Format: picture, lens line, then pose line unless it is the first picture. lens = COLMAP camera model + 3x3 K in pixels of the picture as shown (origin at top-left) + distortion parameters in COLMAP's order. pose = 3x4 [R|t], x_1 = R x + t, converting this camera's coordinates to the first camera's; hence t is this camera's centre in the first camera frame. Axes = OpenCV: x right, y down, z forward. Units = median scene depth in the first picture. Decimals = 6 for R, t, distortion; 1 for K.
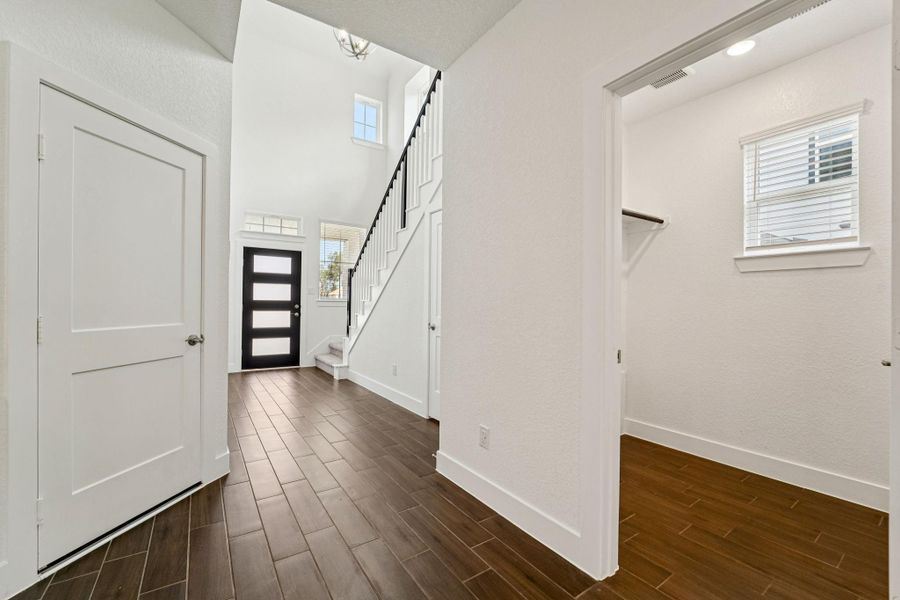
lens RADIAL K [[368.9, 0, 445.6], [0, 368.9, 299.9], [0, 0, 1]] dist [-0.020179, -0.000705]
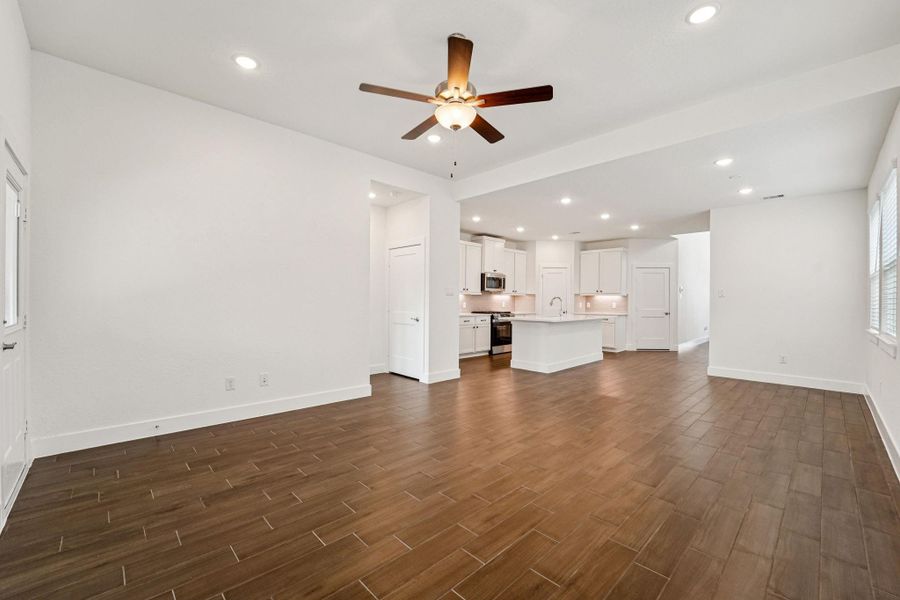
lens RADIAL K [[368.9, 0, 443.5], [0, 368.9, 304.2], [0, 0, 1]] dist [-0.020179, -0.000705]
pose [[0.171004, 0.004405, -0.985260, 1.019560], [0.003032, 0.999983, 0.004997, -0.007444], [0.985266, -0.003842, 0.170988, -0.760214]]
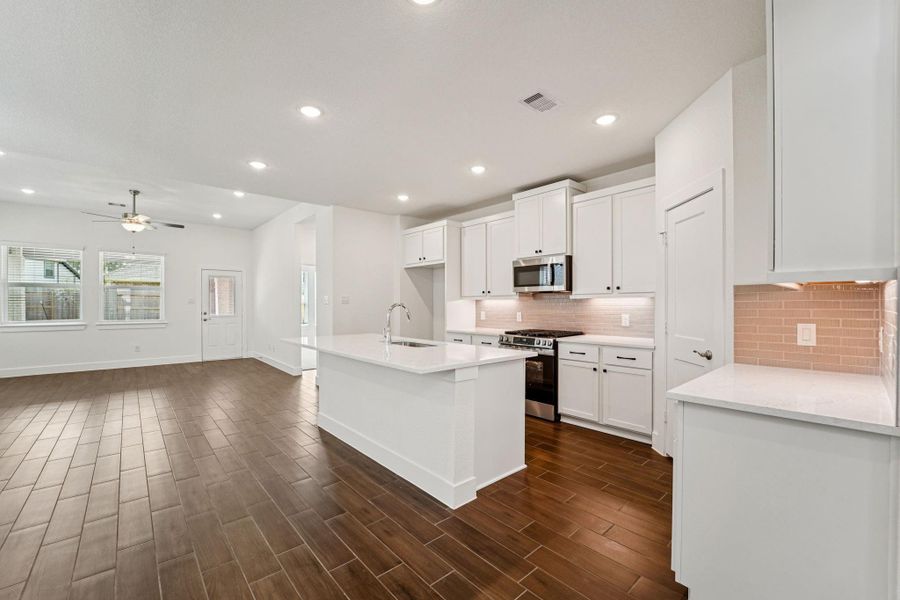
lens RADIAL K [[368.9, 0, 446.1], [0, 368.9, 304.2], [0, 0, 1]] dist [-0.020179, -0.000705]
pose [[-0.992034, -0.011064, -0.125485, -0.039611], [-0.009512, 0.999871, -0.012955, -0.014076], [0.125612, -0.011658, -0.992011, 0.336281]]
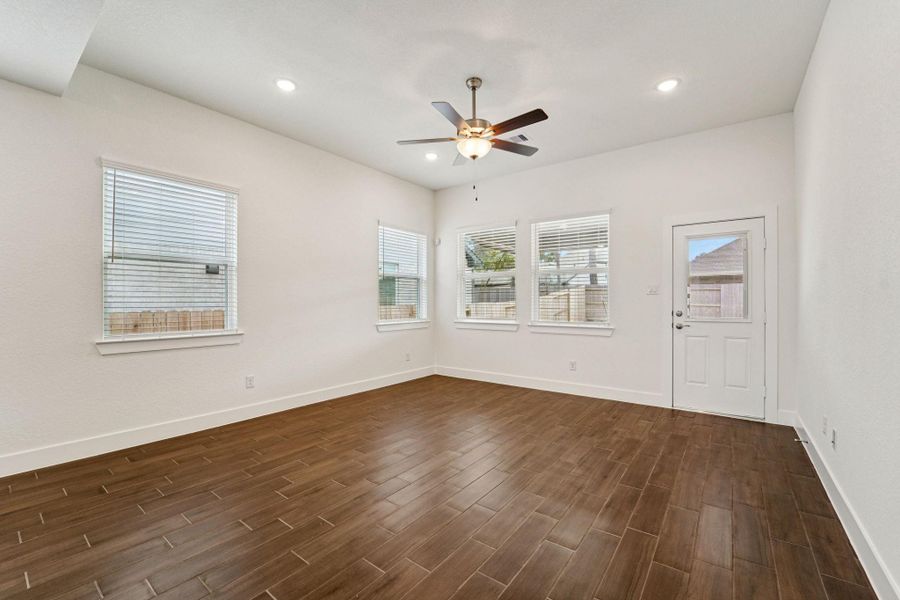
lens RADIAL K [[368.9, 0, 449.6], [0, 368.9, 304.6], [0, 0, 1]] dist [-0.020179, -0.000705]
pose [[-0.329349, -0.014673, 0.944094, 0.176415], [-0.012816, 0.999857, 0.011069, -0.008712], [-0.944121, -0.008454, -0.329490, -0.500742]]
